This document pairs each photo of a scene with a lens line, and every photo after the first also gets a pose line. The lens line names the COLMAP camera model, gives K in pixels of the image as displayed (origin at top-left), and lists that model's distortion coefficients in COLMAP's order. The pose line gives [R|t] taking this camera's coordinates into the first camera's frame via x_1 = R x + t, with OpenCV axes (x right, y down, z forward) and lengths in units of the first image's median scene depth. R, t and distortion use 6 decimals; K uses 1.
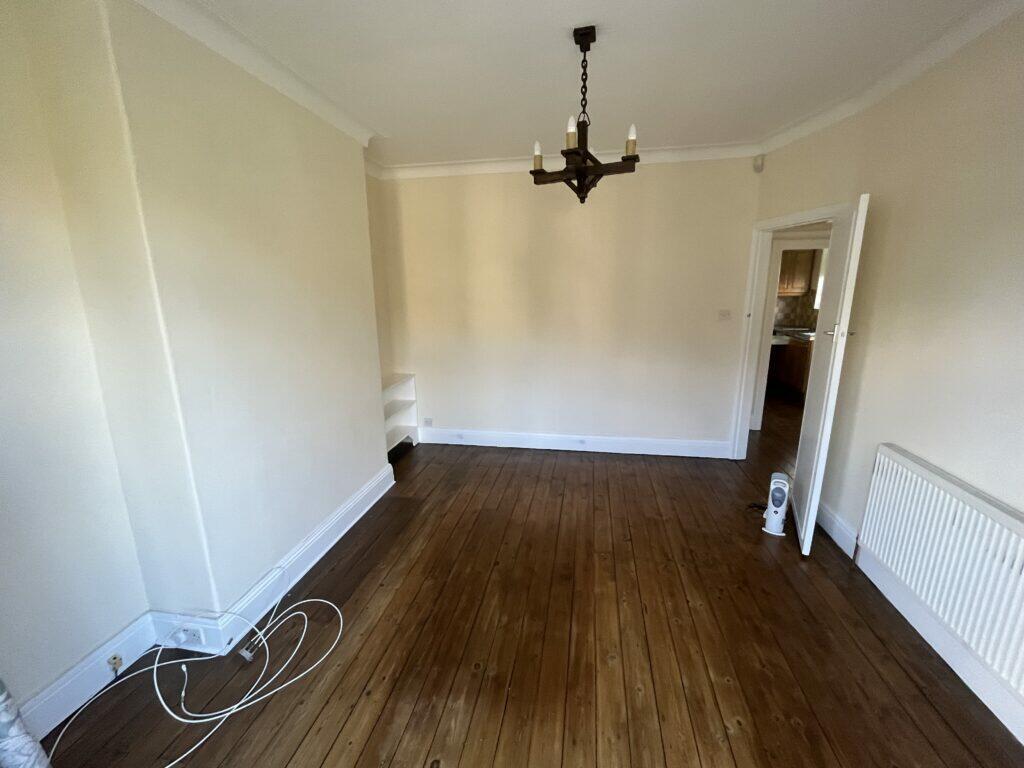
lens RADIAL K [[414.4, 0, 512.0], [0, 414.4, 384.0], [0, 0, 1]] dist [0.000052, -0.000010]
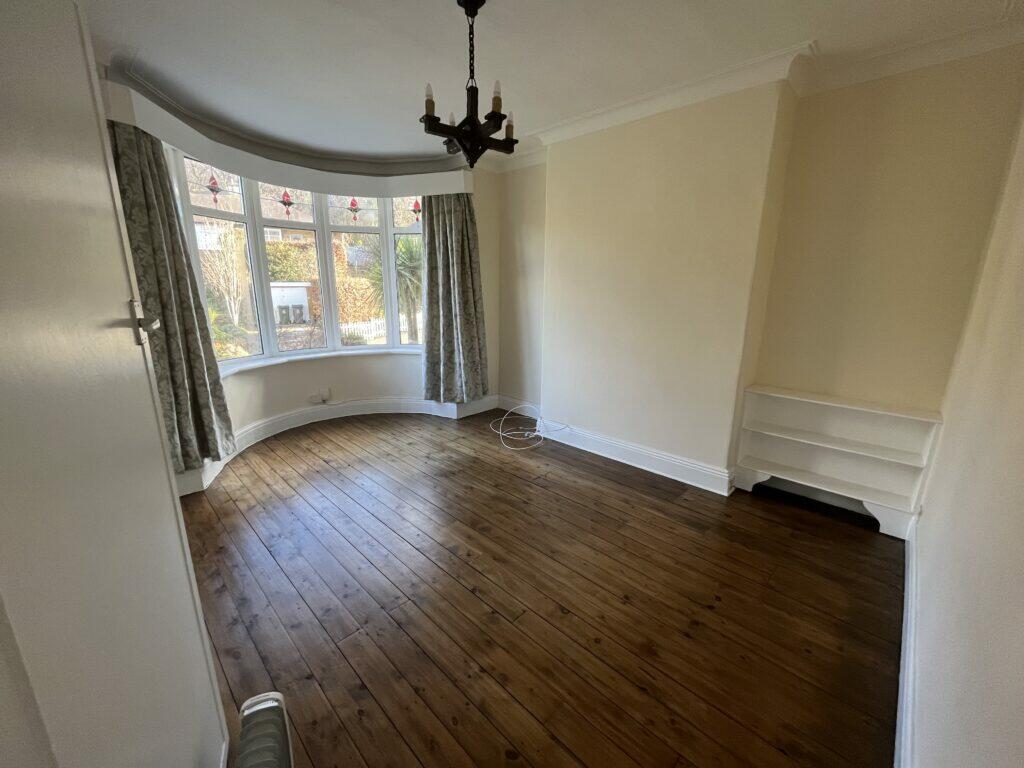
lens RADIAL K [[414.4, 0, 512.0], [0, 414.4, 384.0], [0, 0, 1]] dist [0.000052, -0.000010]
pose [[-0.544927, 0.206264, -0.812718, 1.023537], [-0.186508, 0.915171, 0.357319, -0.322482], [0.817478, 0.346291, -0.460231, 1.677653]]
